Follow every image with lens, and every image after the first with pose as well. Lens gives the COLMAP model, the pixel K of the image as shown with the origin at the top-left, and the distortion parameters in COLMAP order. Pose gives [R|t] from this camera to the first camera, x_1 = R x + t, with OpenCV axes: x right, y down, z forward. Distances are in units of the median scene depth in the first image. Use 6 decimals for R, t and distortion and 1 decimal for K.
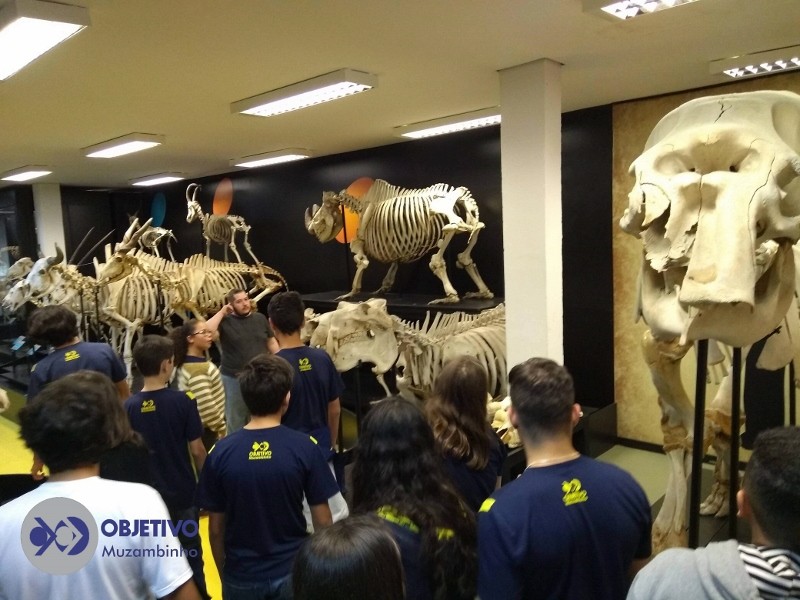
lens RADIAL K [[621.6, 0, 400.0], [0, 621.6, 300.0], [0, 0, 1]] dist [0.087638, -0.118614]
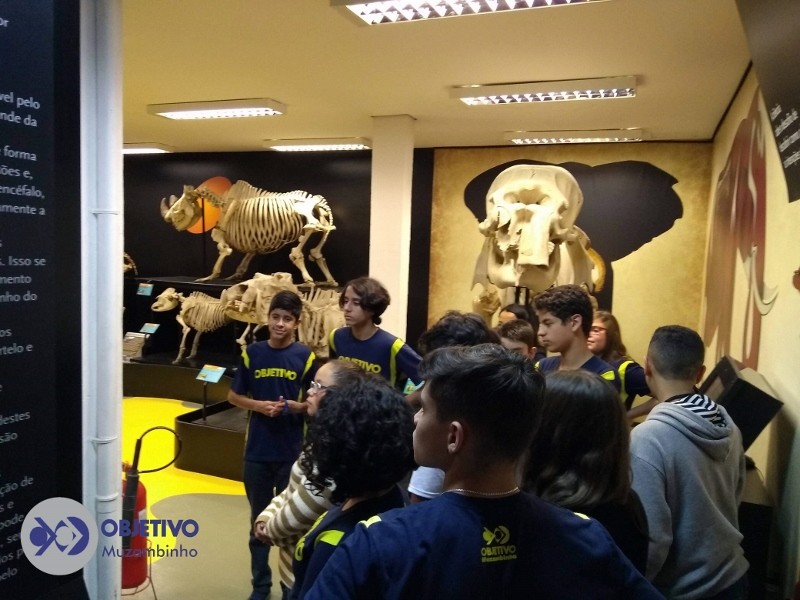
lens RADIAL K [[633.4, 0, 400.0], [0, 633.4, 300.0], [0, 0, 1]] dist [0.079707, -0.074866]
pose [[0.932446, 0.049481, 0.357905, -0.196179], [-0.041785, 0.998700, -0.029209, 0.058438], [-0.358885, 0.012280, 0.933301, -0.242414]]
